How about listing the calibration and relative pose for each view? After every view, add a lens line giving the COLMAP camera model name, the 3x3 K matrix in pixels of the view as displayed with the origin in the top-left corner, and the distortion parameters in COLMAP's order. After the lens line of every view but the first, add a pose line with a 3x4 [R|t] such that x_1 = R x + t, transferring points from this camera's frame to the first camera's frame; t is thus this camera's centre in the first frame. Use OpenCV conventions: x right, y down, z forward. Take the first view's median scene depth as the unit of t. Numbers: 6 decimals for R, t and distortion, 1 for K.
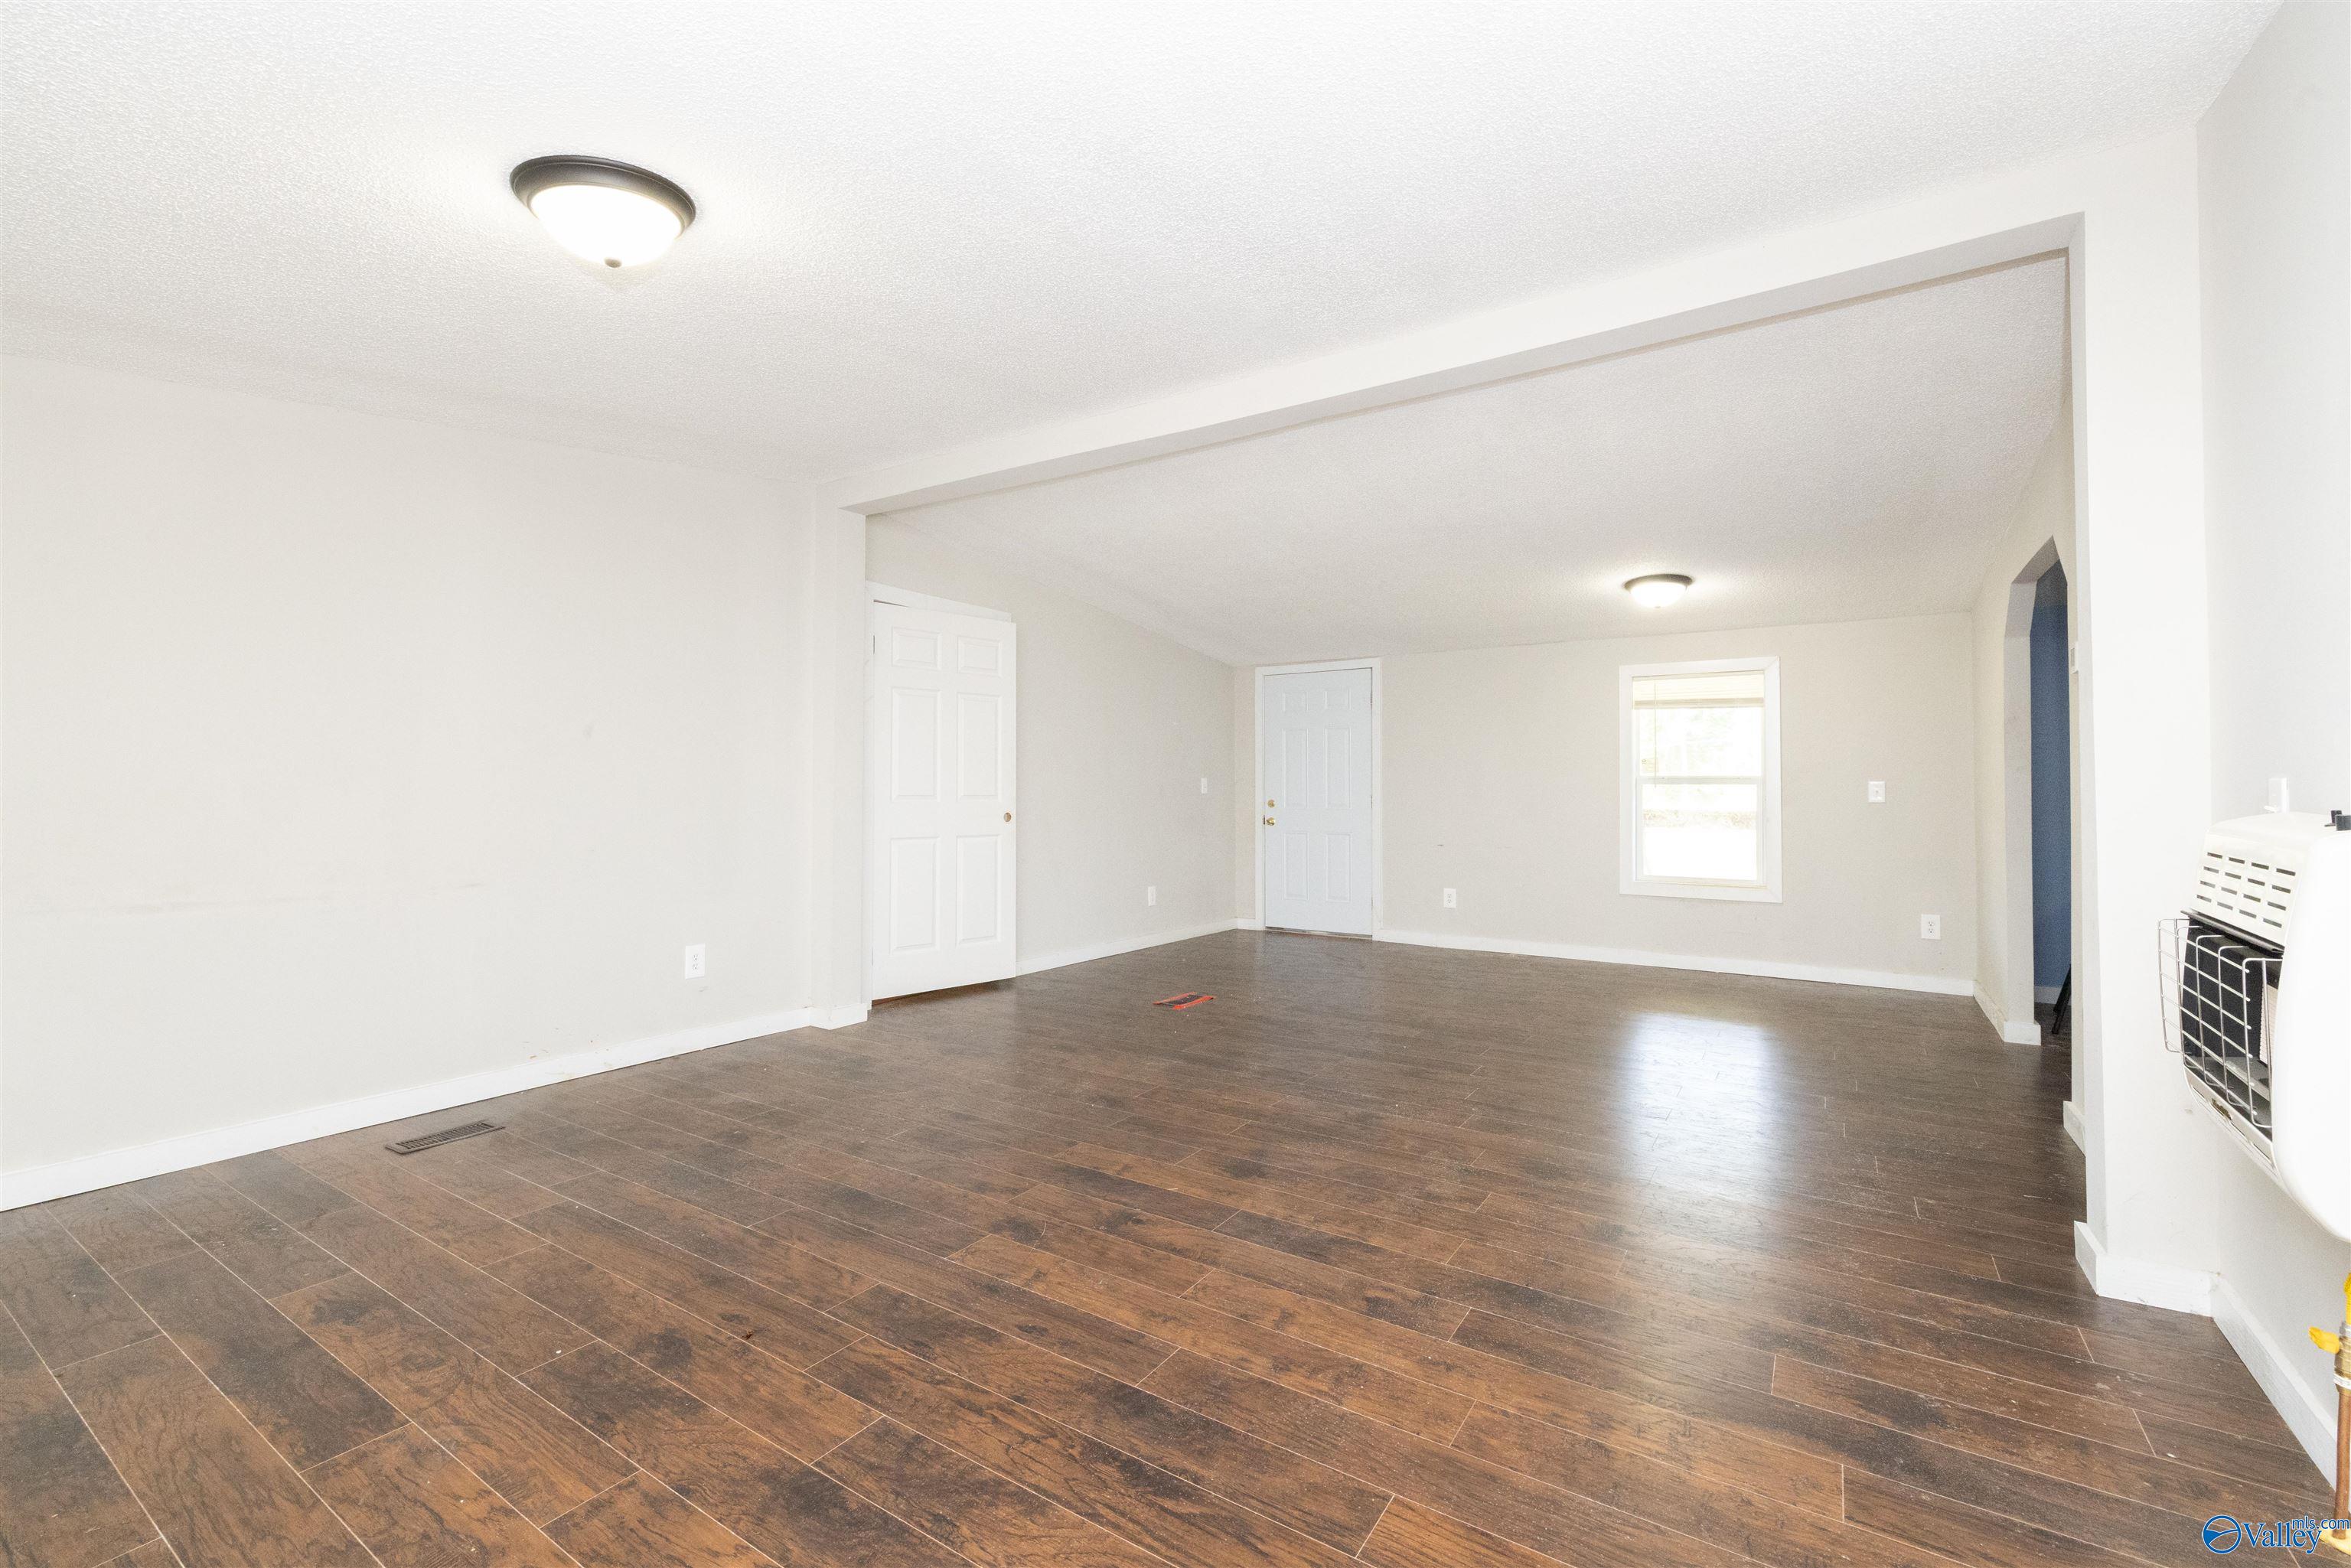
lens RADIAL K [[986.7, 0, 1178.0], [0, 986.7, 771.6], [0, 0, 1]] dist [0.001636, -0.000065]
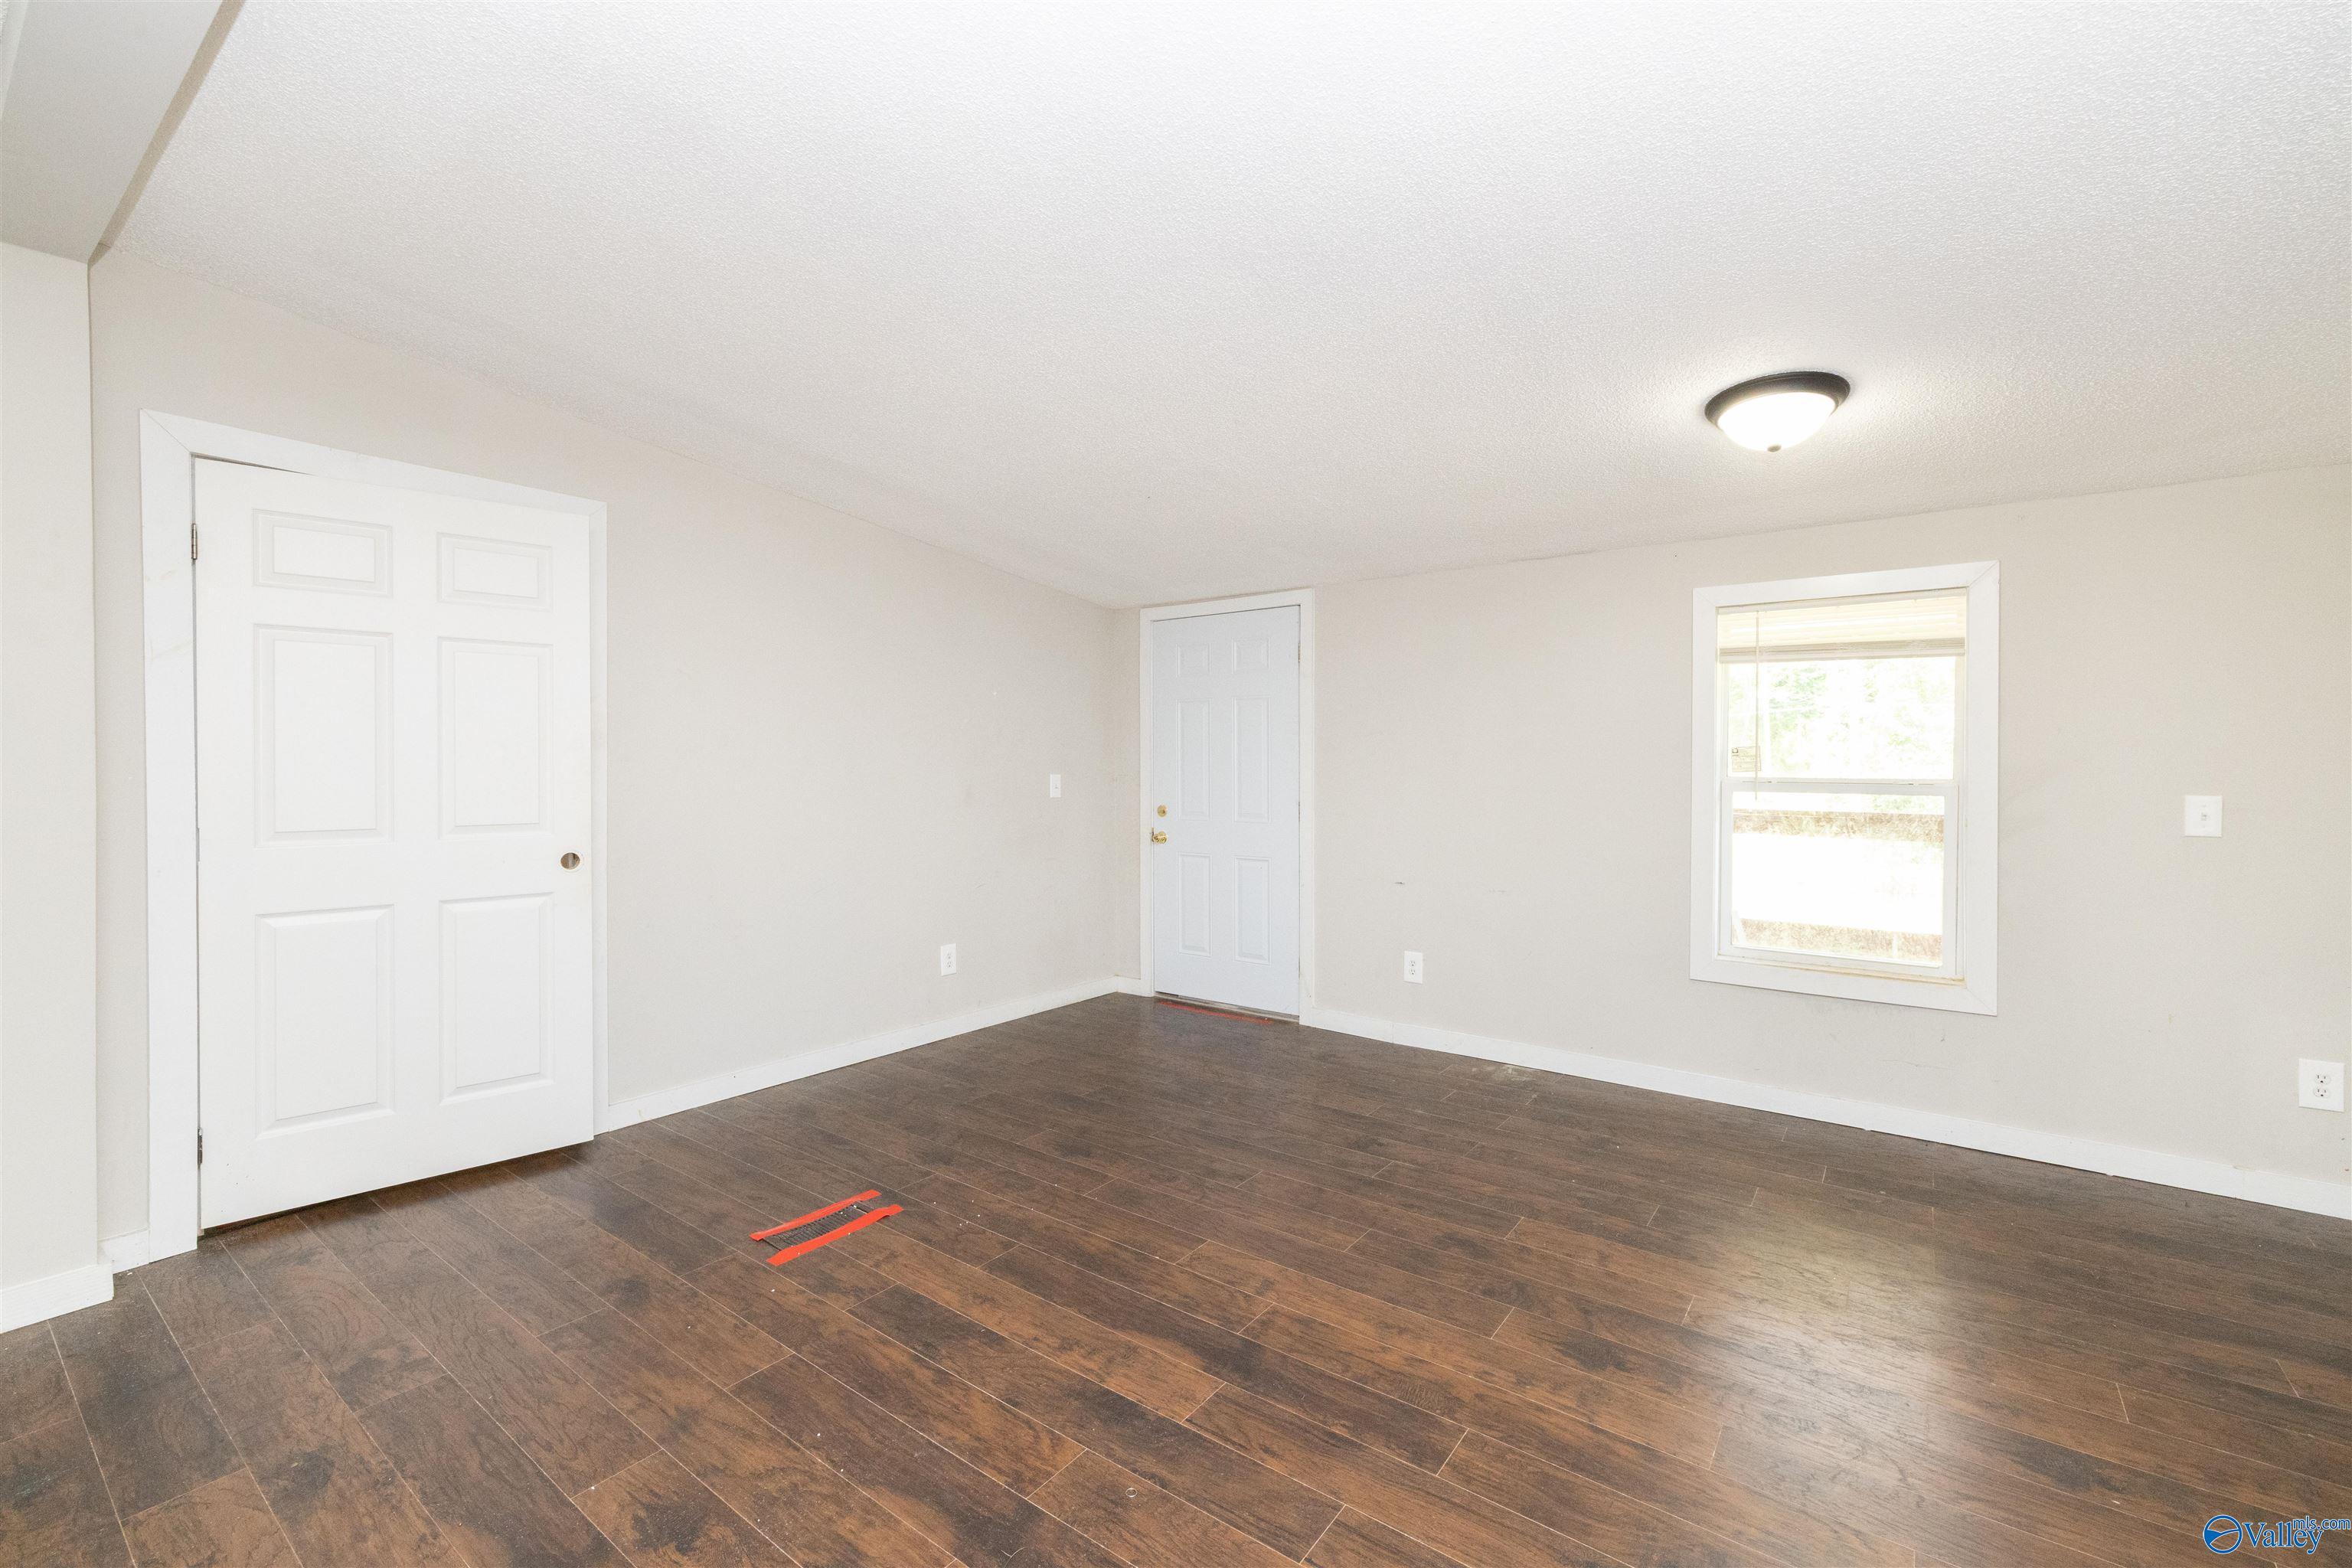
lens RADIAL K [[992.7, 0, 1170.3], [0, 992.7, 765.4], [0, 0, 1]] dist [-0.000146, 0.000419]
pose [[0.997924, -0.001703, -0.064384, 0.458238], [0.003139, 0.999748, 0.022222, -0.044629], [0.064330, -0.022378, 0.997678, 1.018947]]
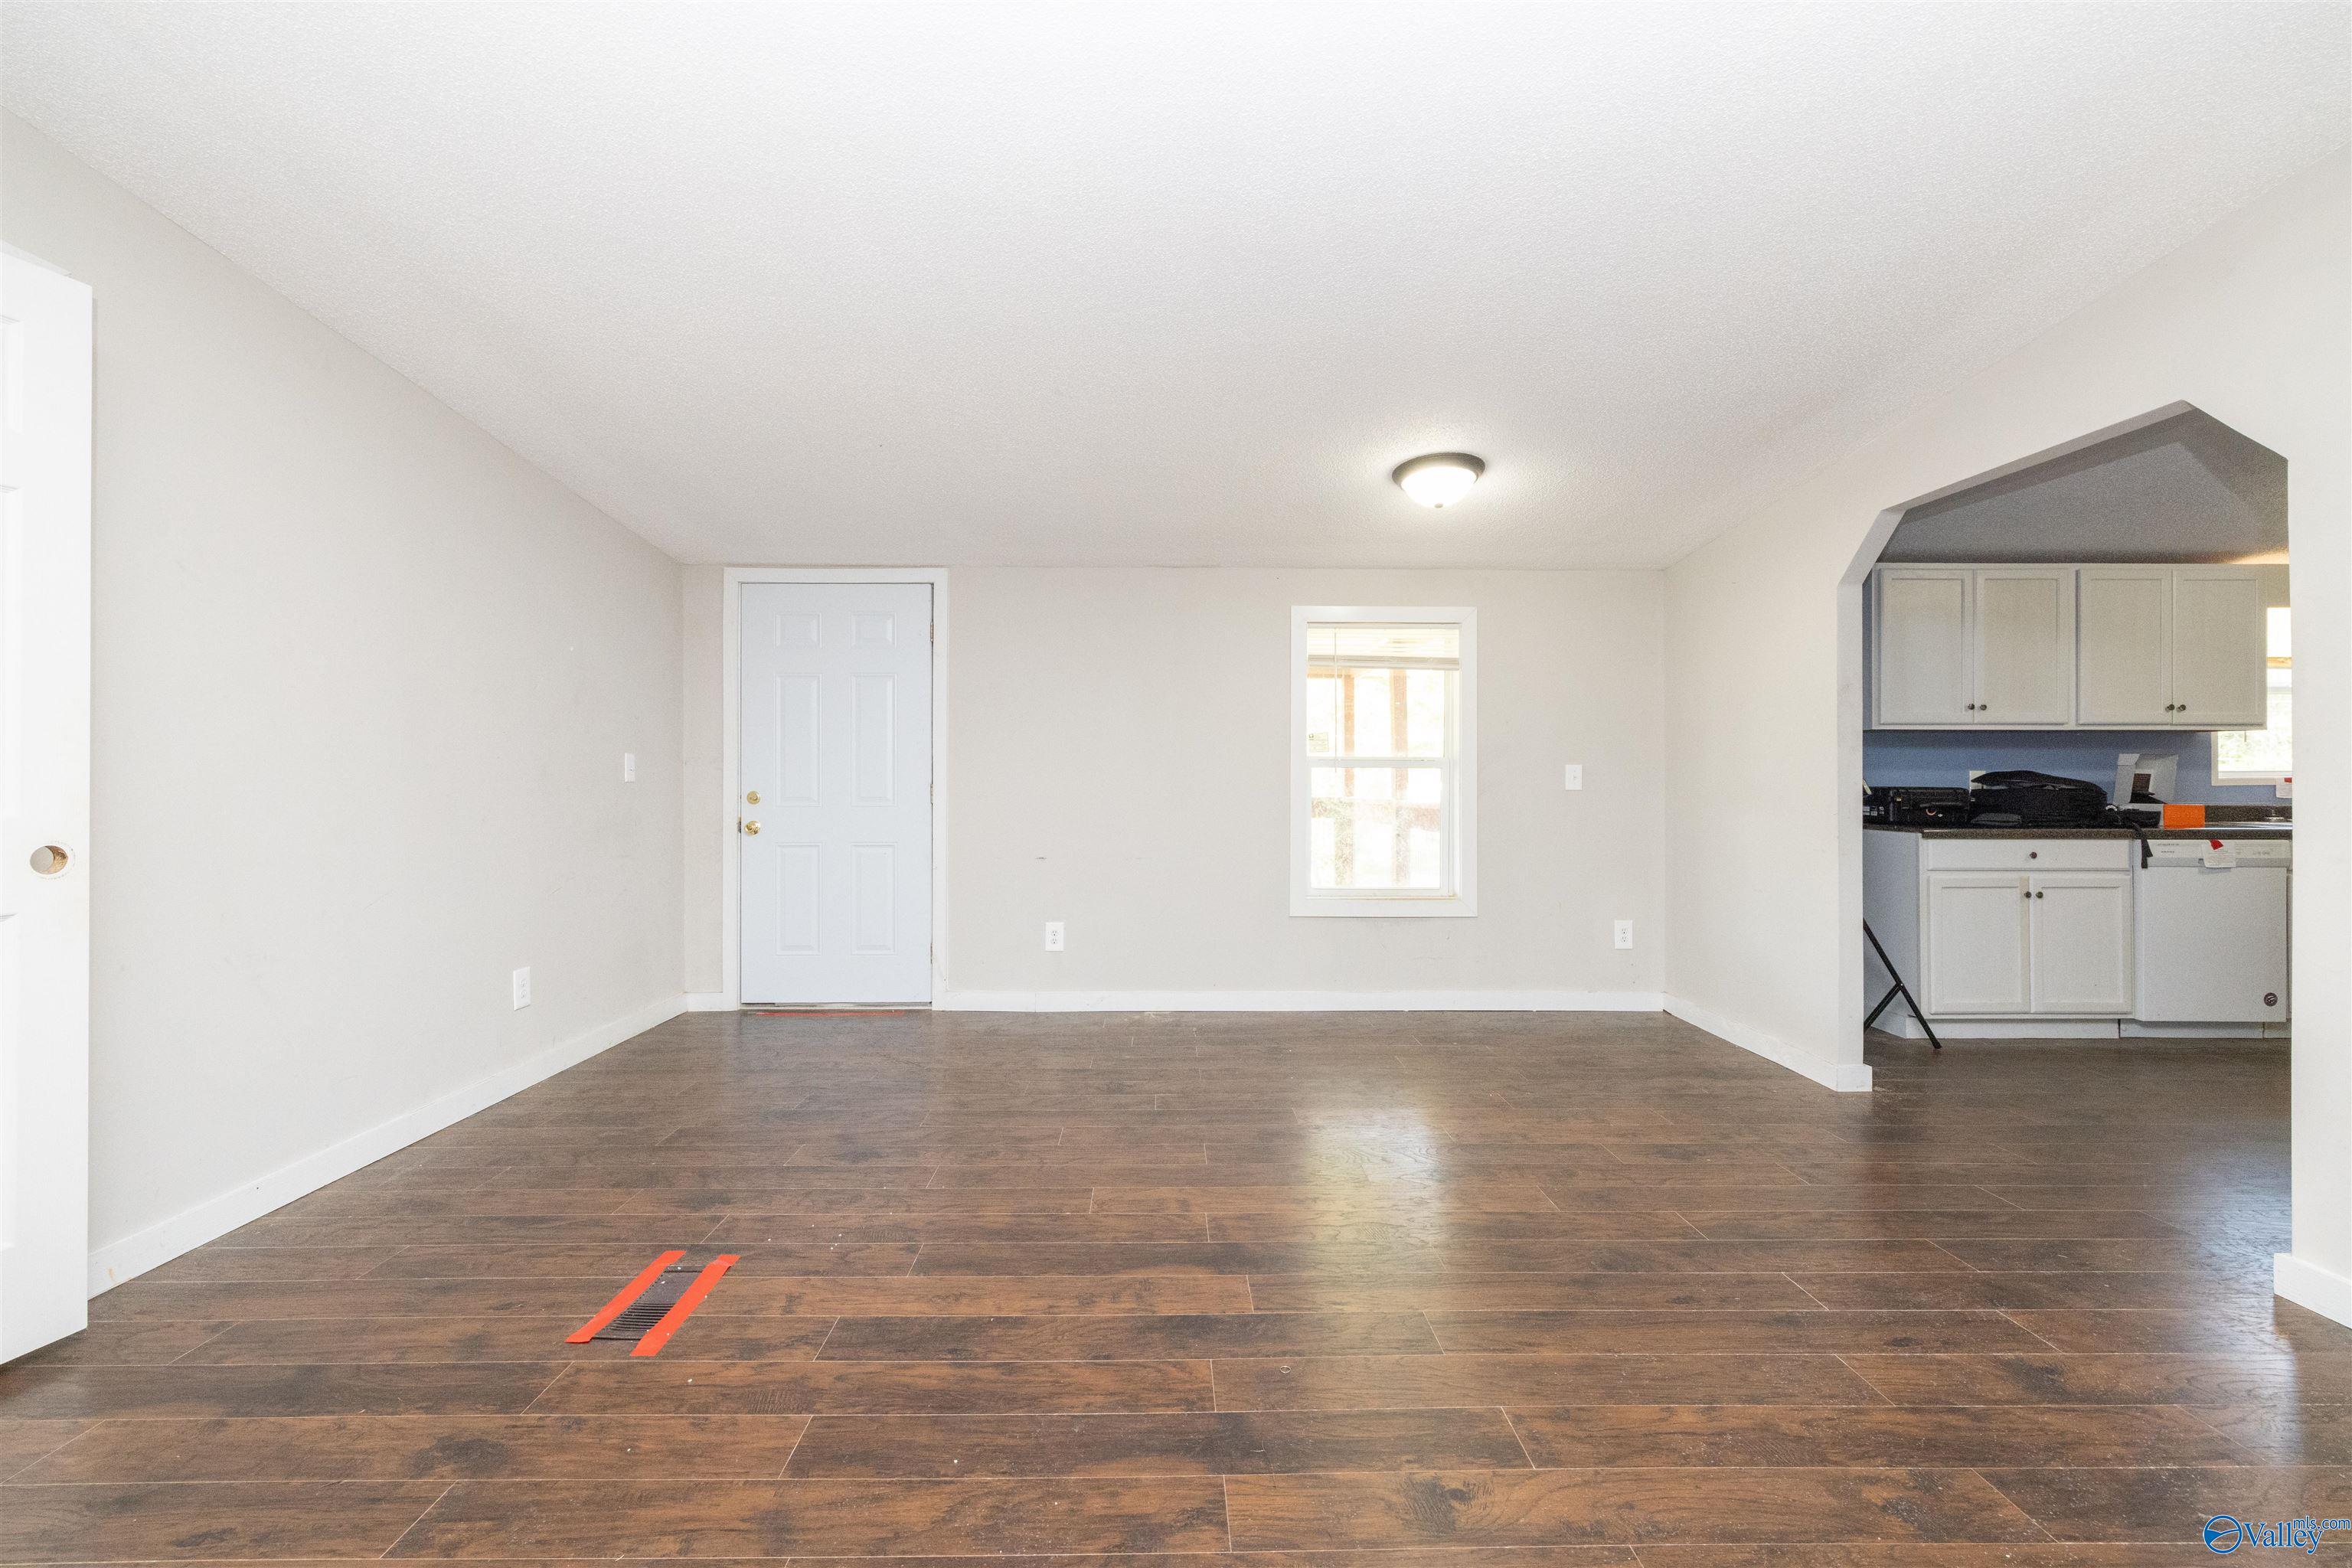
lens RADIAL K [[990.7, 0, 1183.0], [0, 990.7, 768.9], [0, 0, 1]] dist [0.000950, 0.000212]
pose [[0.826502, 0.002802, 0.562927, -0.091934], [-0.011106, 0.999874, 0.011329, 0.015928], [-0.562824, -0.015615, 0.826429, 1.127499]]
